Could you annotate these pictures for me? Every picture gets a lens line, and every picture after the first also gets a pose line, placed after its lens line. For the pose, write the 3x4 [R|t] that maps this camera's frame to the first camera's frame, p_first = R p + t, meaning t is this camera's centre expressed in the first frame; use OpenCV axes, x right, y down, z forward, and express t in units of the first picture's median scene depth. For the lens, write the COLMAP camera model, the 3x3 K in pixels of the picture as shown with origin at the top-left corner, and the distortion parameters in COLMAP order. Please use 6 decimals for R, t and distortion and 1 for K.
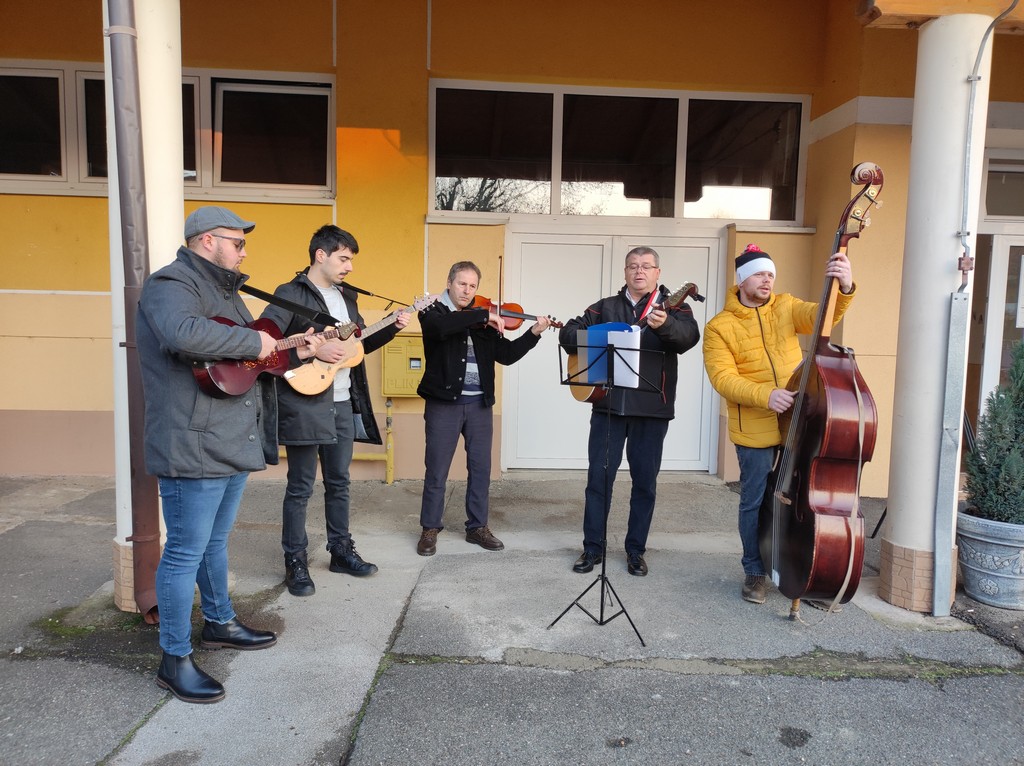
lens RADIAL K [[737.5, 0, 513.0], [0, 737.5, 379.0], [0, 0, 1]] dist [0.041936, -0.038456]
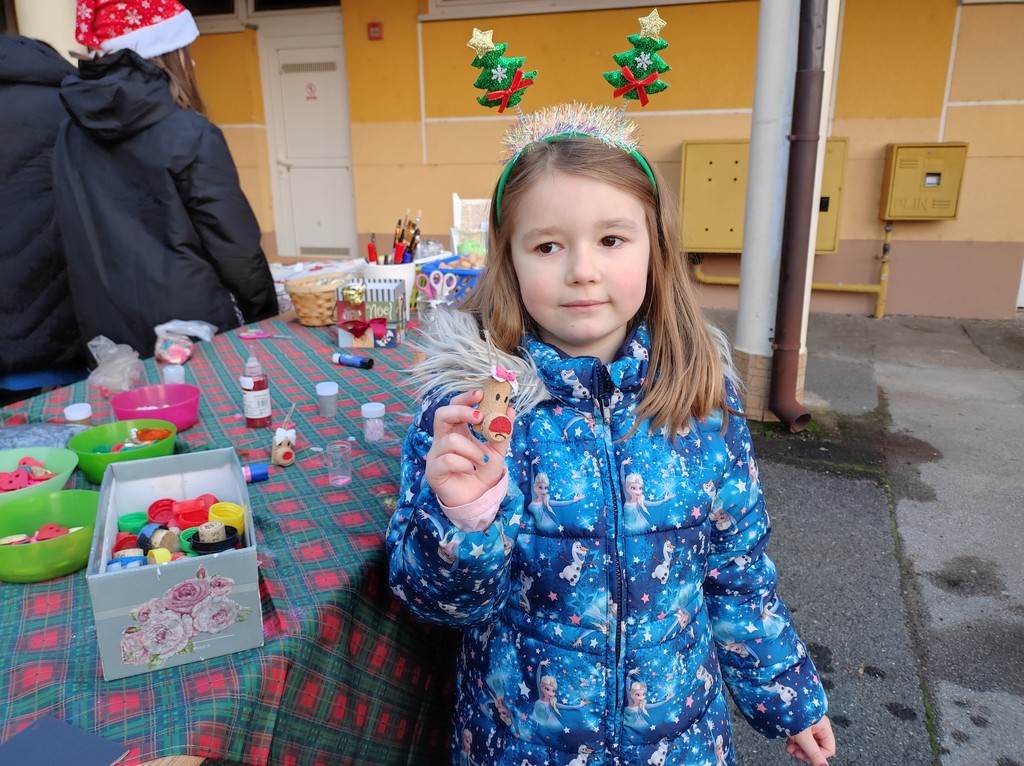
lens RADIAL K [[737.5, 0, 513.0], [0, 737.5, 379.0], [0, 0, 1]] dist [0.041936, -0.038456]
pose [[0.937706, 0.068148, -0.340681, -0.275054], [-0.000046, 0.980598, 0.196029, 0.036166], [0.347430, -0.183801, 0.919516, -0.014134]]
